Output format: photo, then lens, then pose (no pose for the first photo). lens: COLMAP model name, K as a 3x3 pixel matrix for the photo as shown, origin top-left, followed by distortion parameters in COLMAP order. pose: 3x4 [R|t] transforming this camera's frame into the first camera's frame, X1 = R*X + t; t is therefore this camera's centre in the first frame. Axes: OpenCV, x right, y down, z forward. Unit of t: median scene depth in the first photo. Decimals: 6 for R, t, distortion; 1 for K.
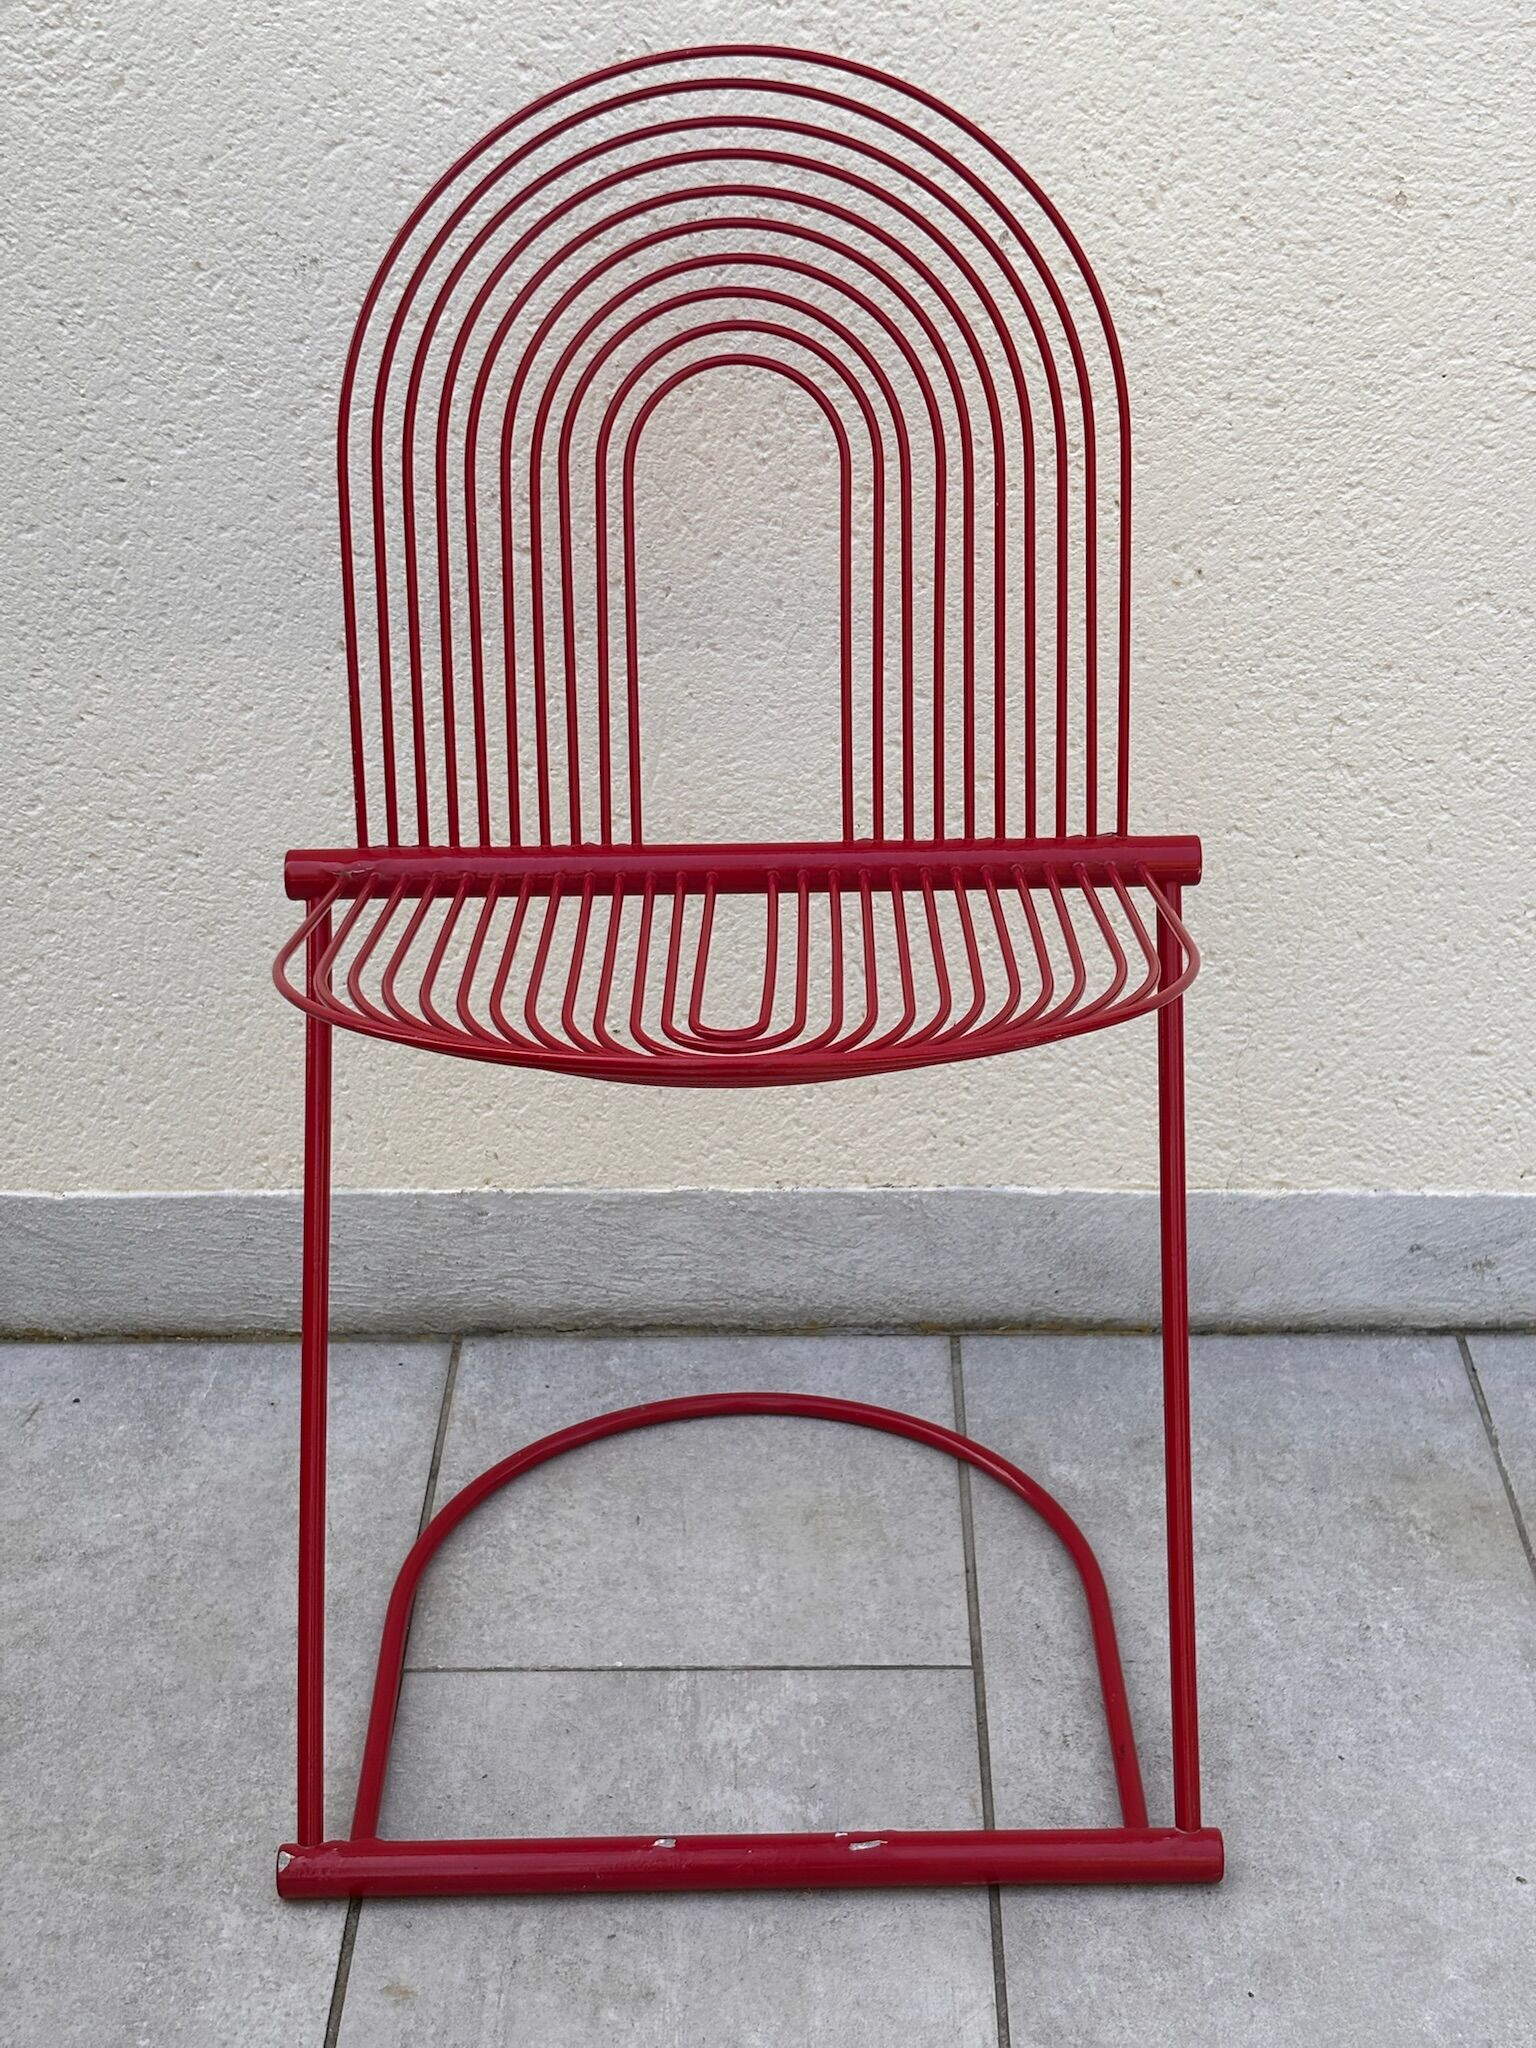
lens RADIAL K [[3133.3, 0, 773.7], [0, 3133.3, 1020.0], [0, 0, 1]] dist [0.256085, -1.081670]
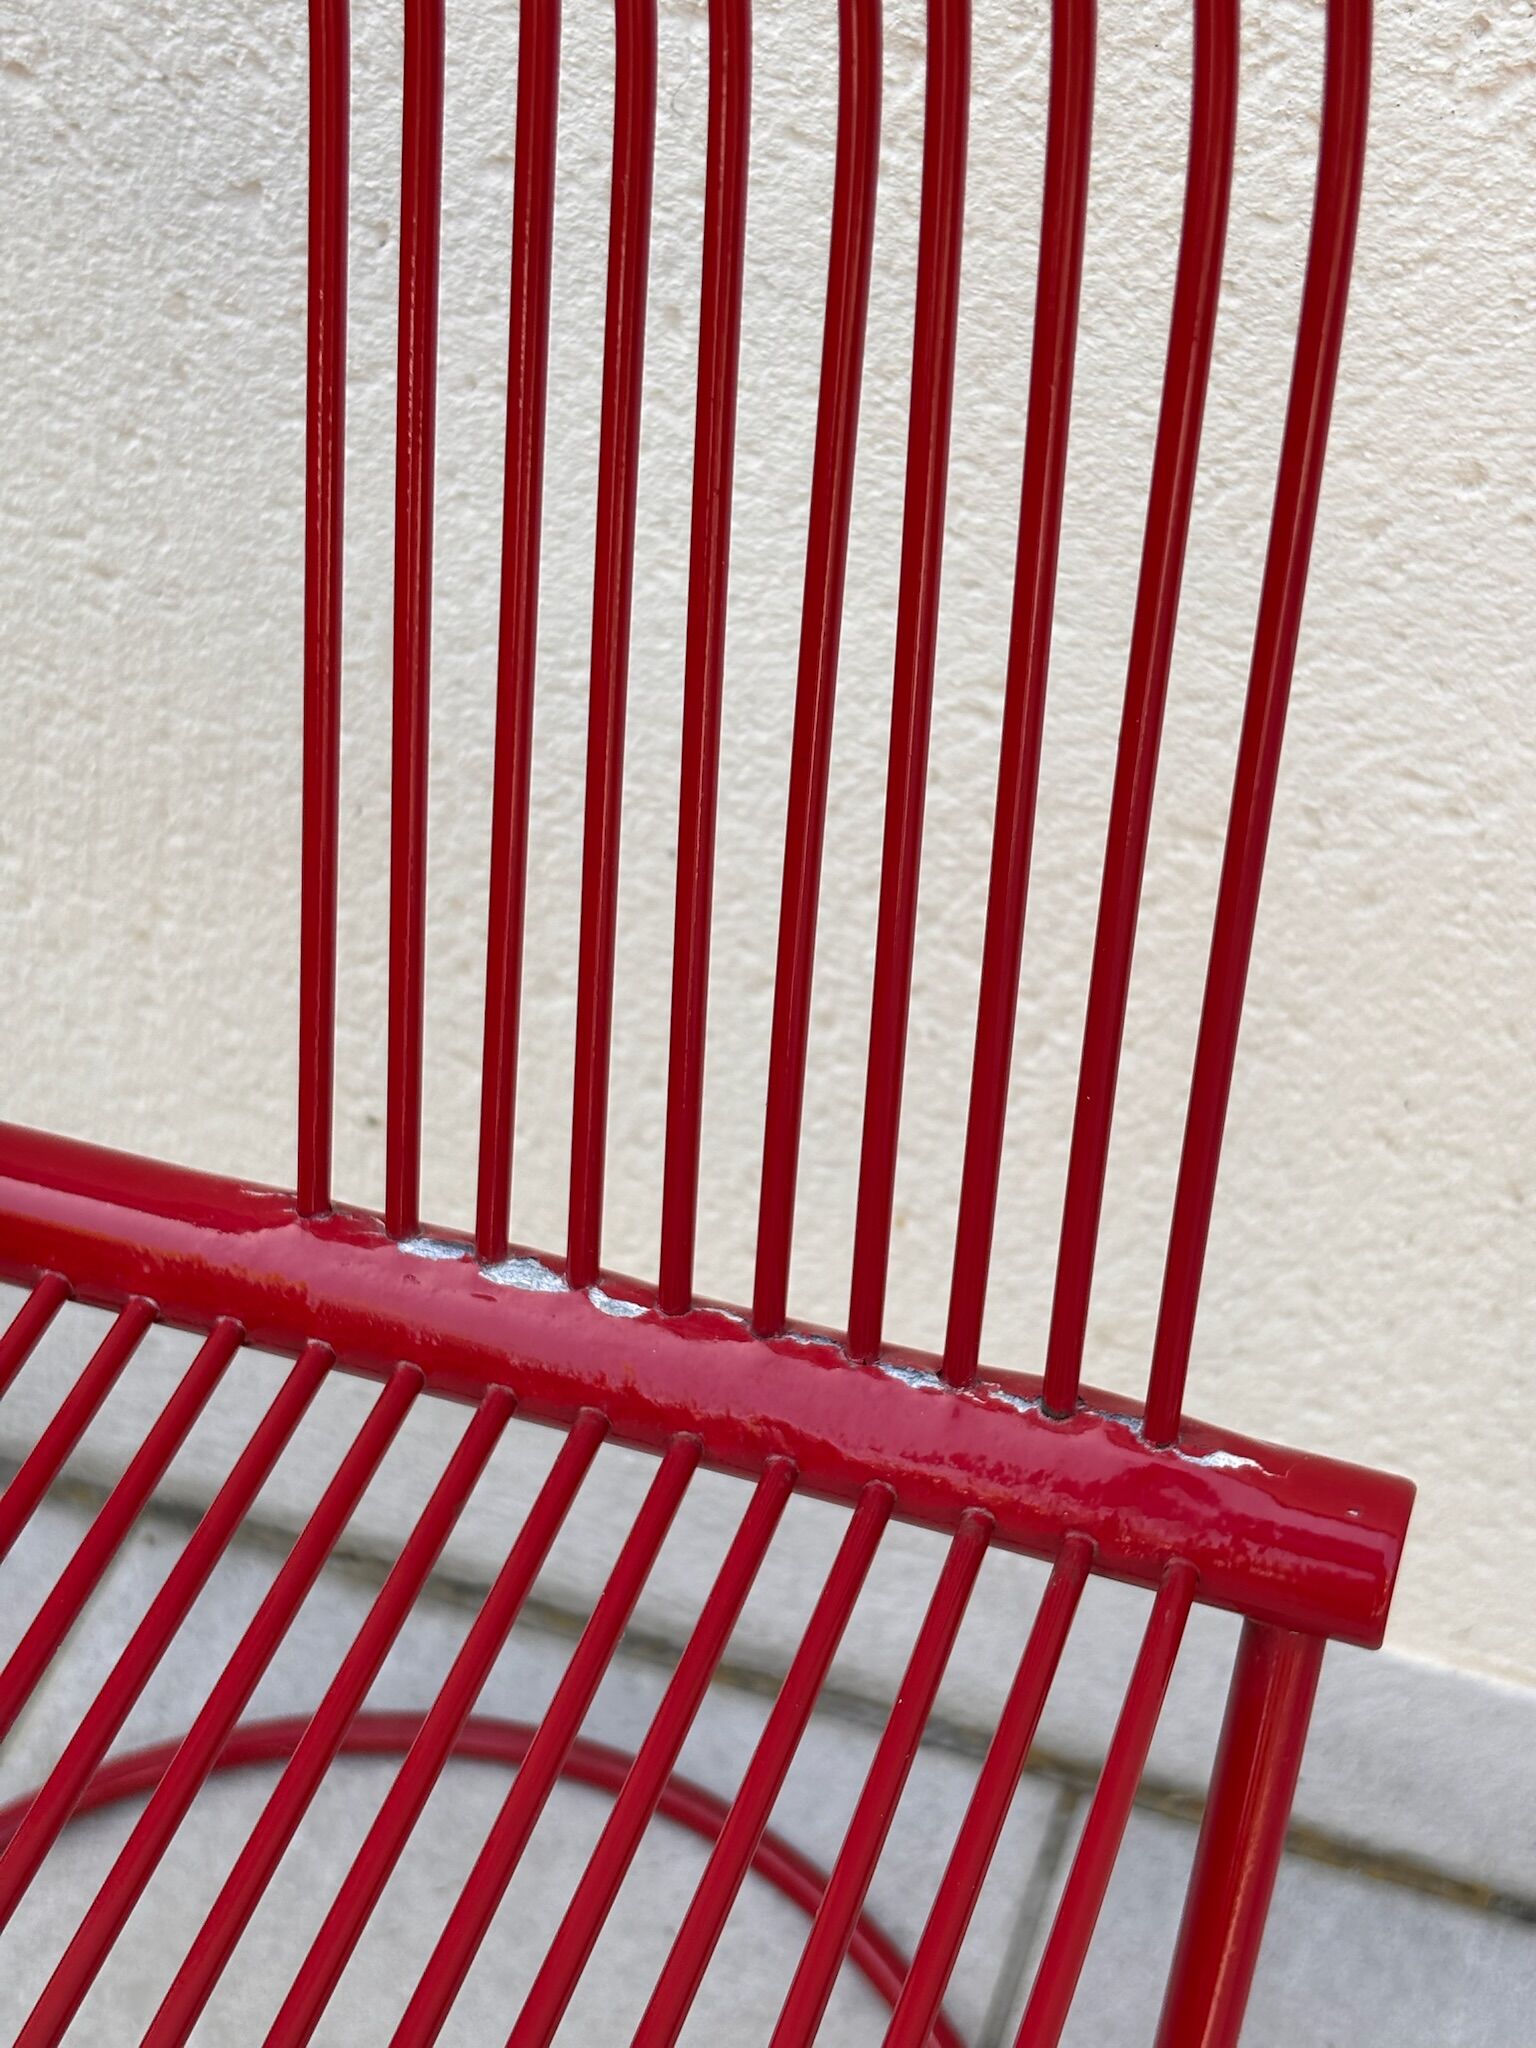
lens RADIAL K [[3143.0, 0, 766.1], [0, 3143.0, 1014.4], [0, 0, 1]] dist [0.252831, -1.105908]
pose [[0.946504, 0.219914, -0.236152, 0.112926], [-0.136700, 0.936165, 0.323895, -0.175023], [0.292306, -0.274286, 0.916146, 0.647328]]
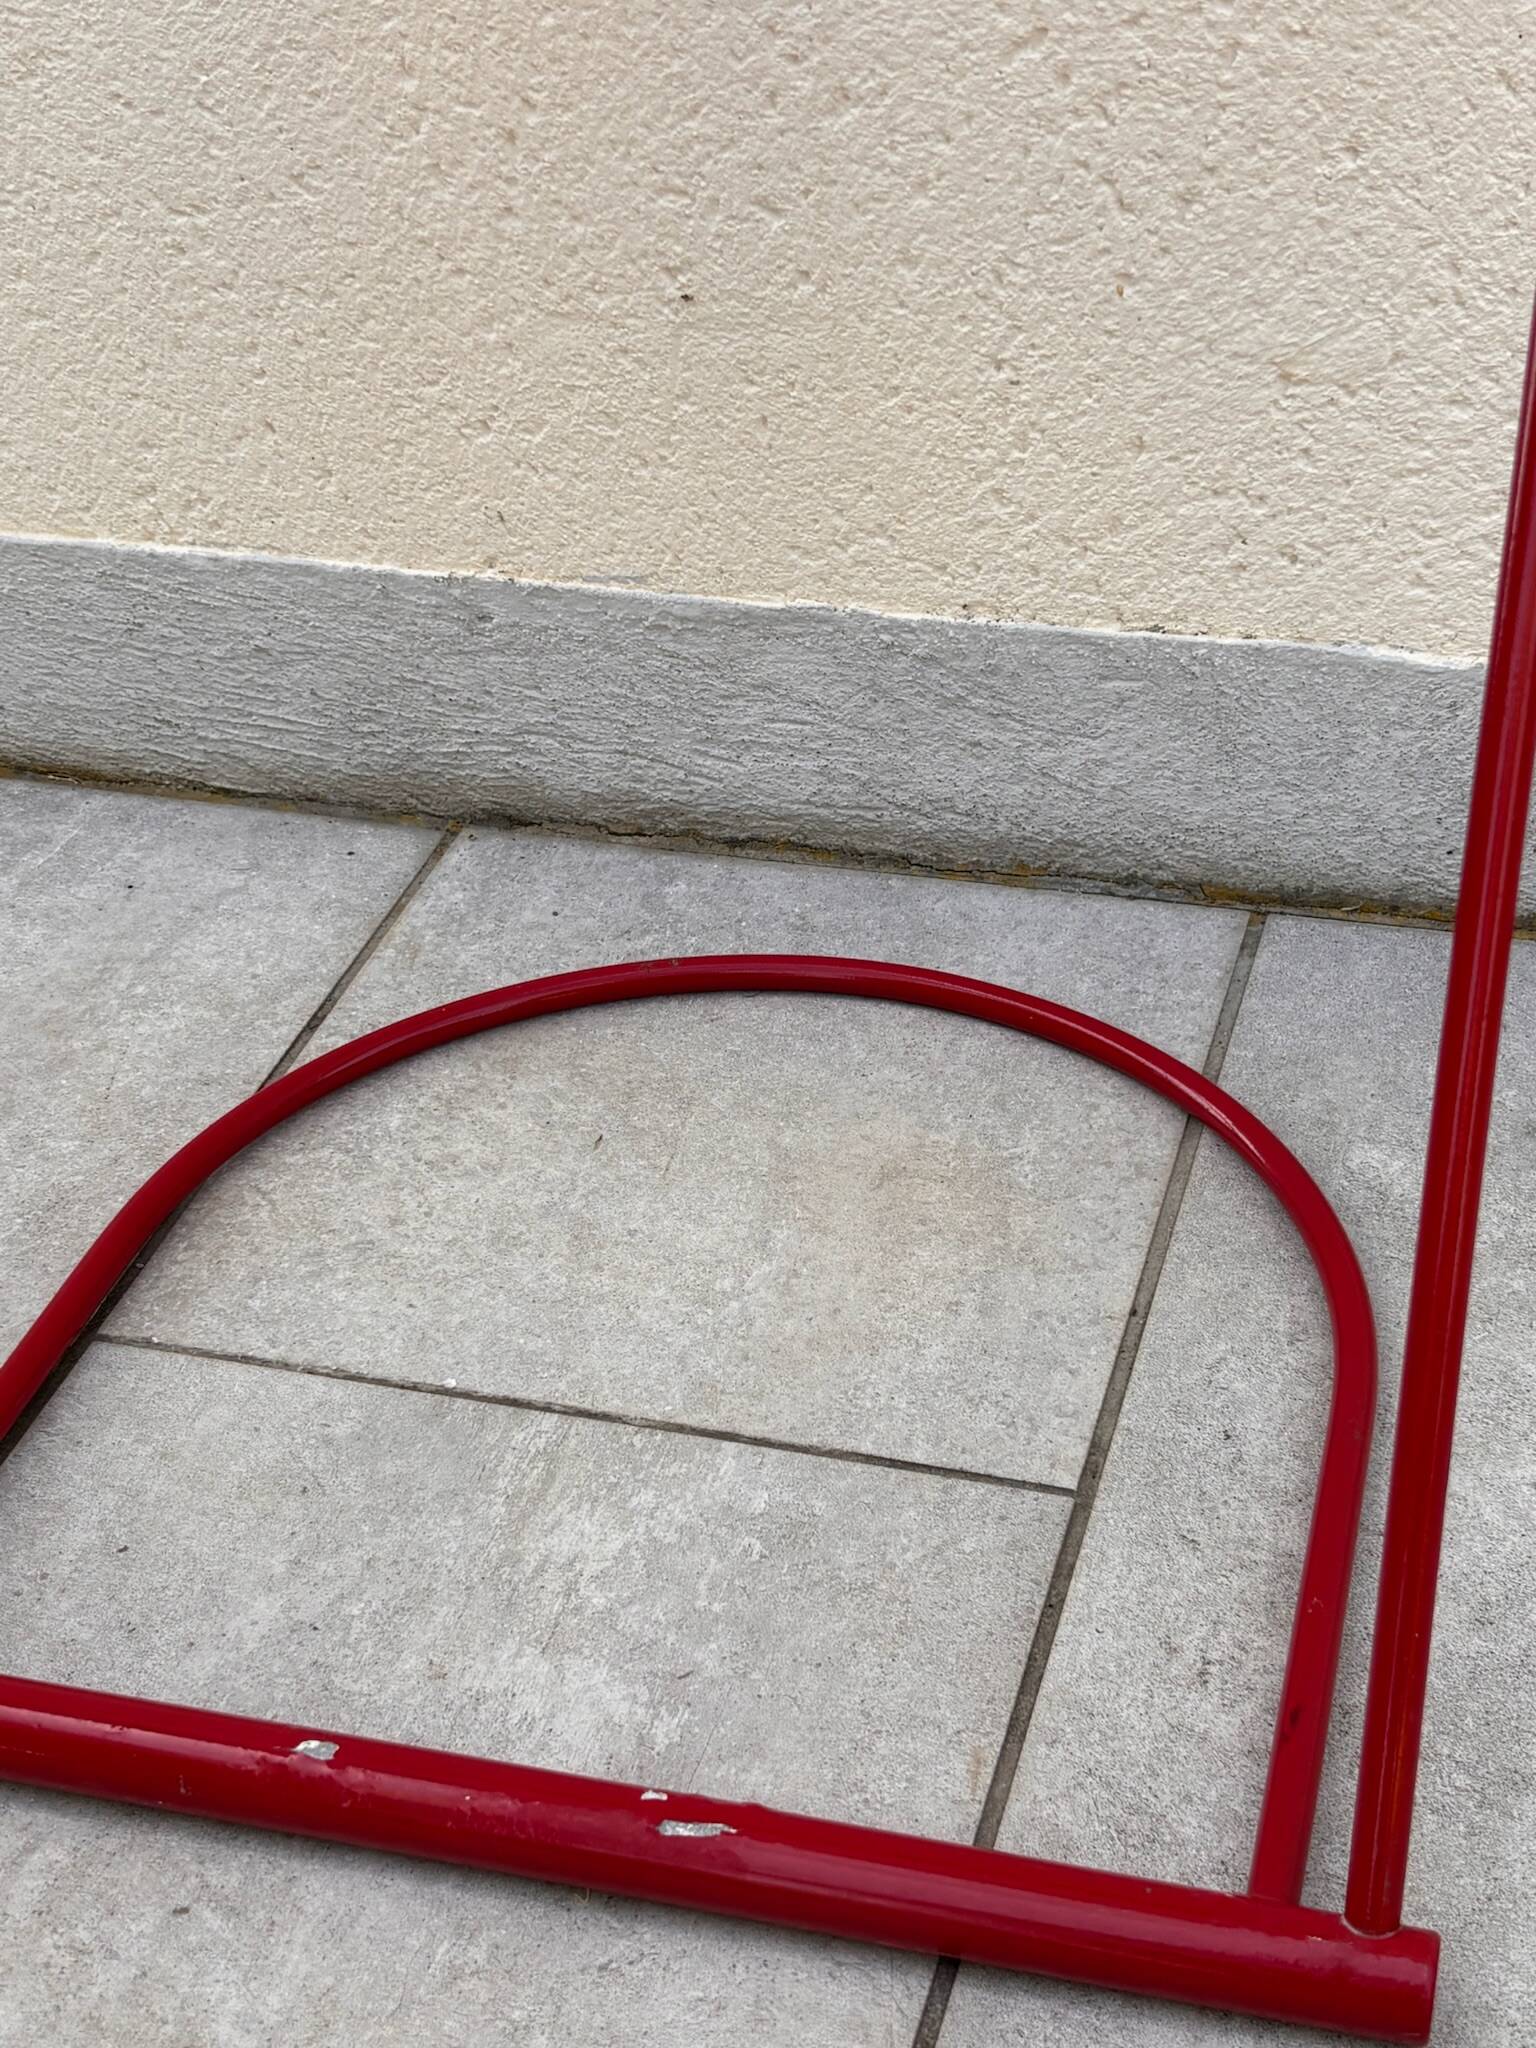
lens RADIAL K [[3005.5, 0, 737.8], [0, 3005.5, 1036.7], [0, 0, 1]] dist [0.263912, -1.142253]
pose [[0.959019, 0.123566, -0.254980, 0.122575], [-0.094229, 0.987764, 0.124273, 0.070649], [0.267216, -0.095154, 0.958927, 0.493627]]
